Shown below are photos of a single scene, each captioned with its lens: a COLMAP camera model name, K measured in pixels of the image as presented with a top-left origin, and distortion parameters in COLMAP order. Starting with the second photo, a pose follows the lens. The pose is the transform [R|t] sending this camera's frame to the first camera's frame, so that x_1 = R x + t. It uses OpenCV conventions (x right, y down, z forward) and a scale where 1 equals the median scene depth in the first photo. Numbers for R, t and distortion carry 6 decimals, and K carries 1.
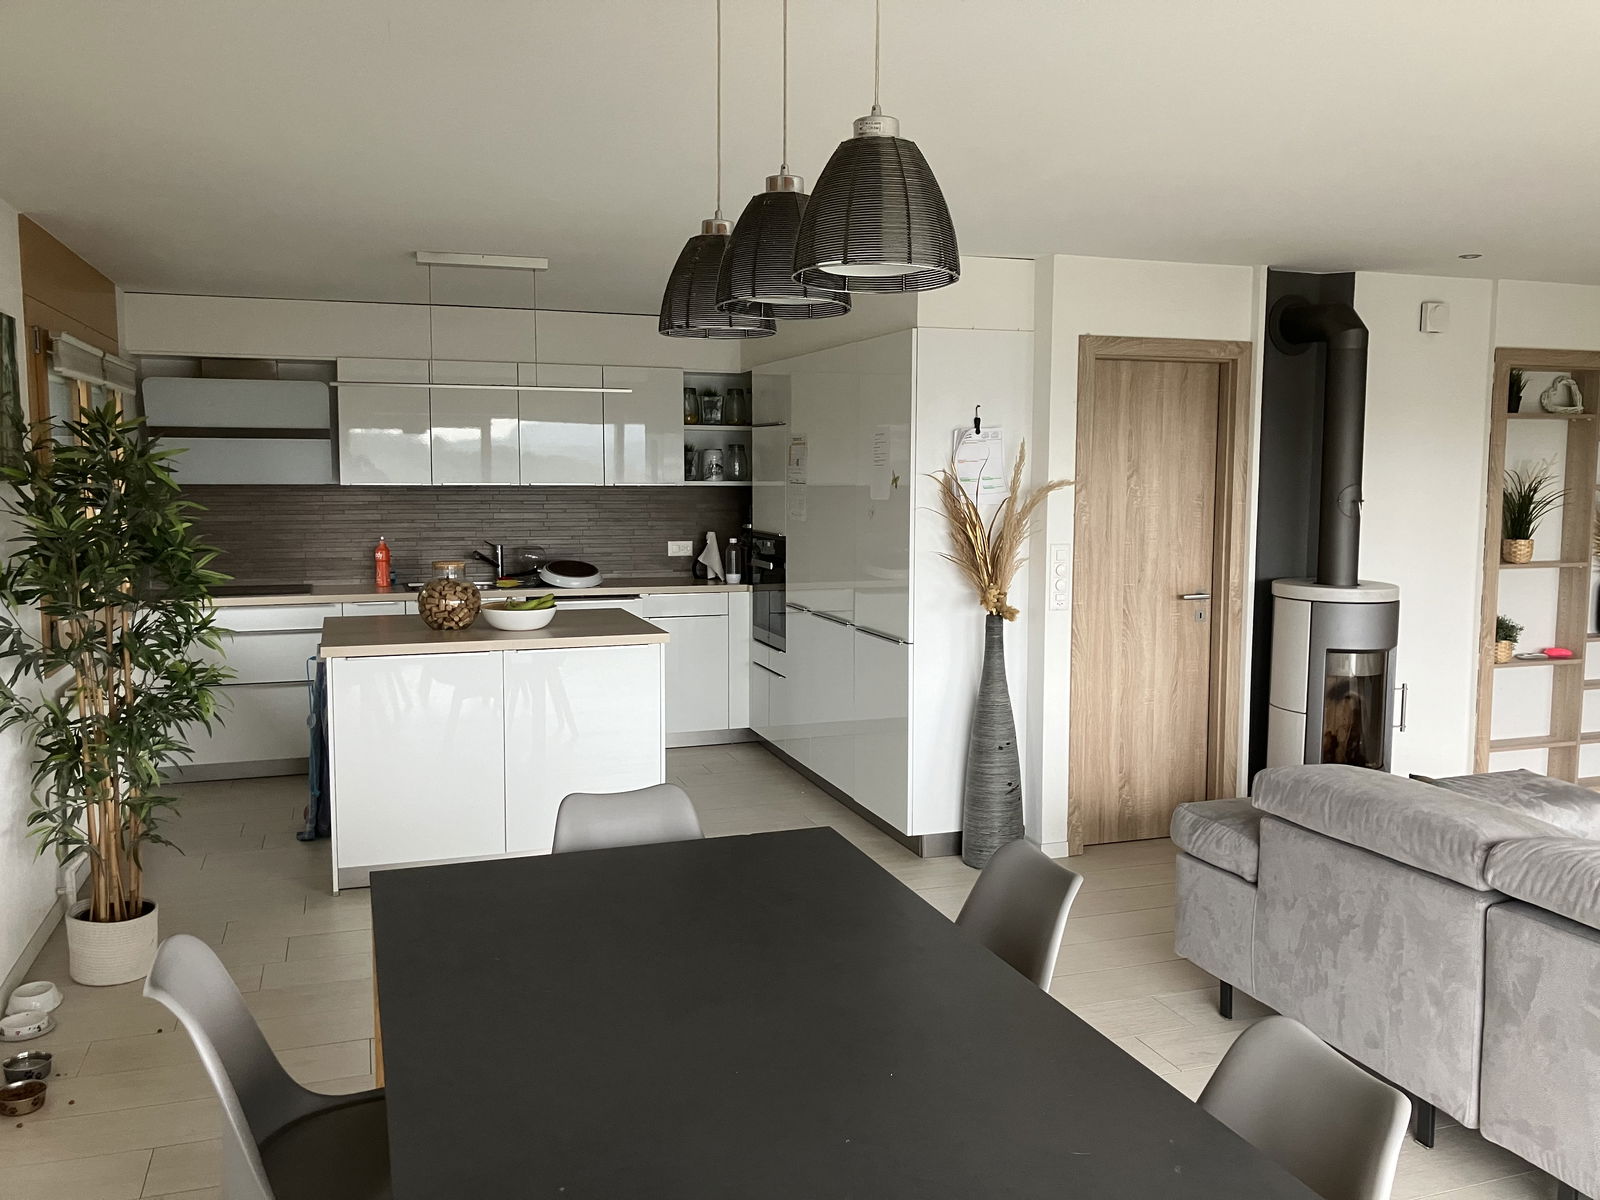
lens RADIAL K [[1315.5, 0, 807.4], [0, 1315.5, 572.2], [0, 0, 1]] dist [0.074926, -0.102981]
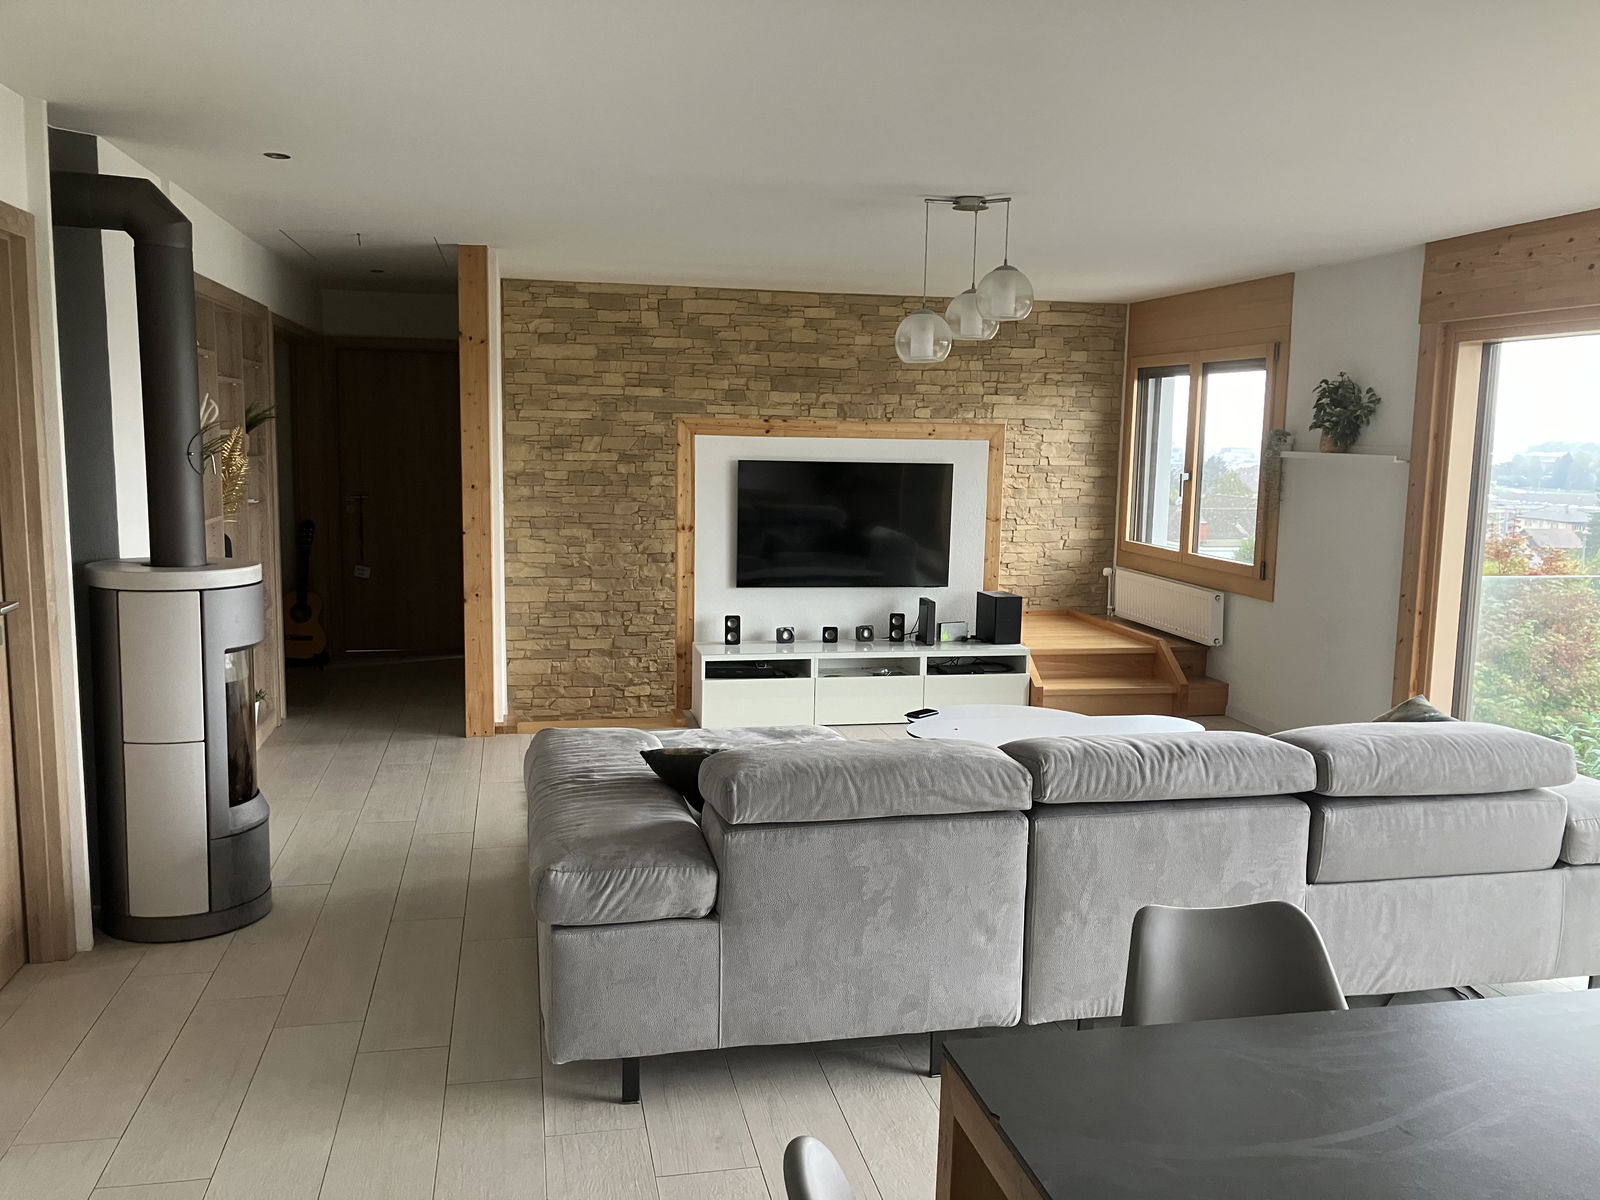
lens RADIAL K [[1297.0, 0, 800.0], [0, 1297.0, 600.0], [0, 0, 1]] dist [0.042459, -0.001103]
pose [[0.121693, -0.129543, 0.984078, -0.490912], [0.063310, 0.990441, 0.122551, -0.067031], [-0.990547, 0.047388, 0.128731, 0.932020]]
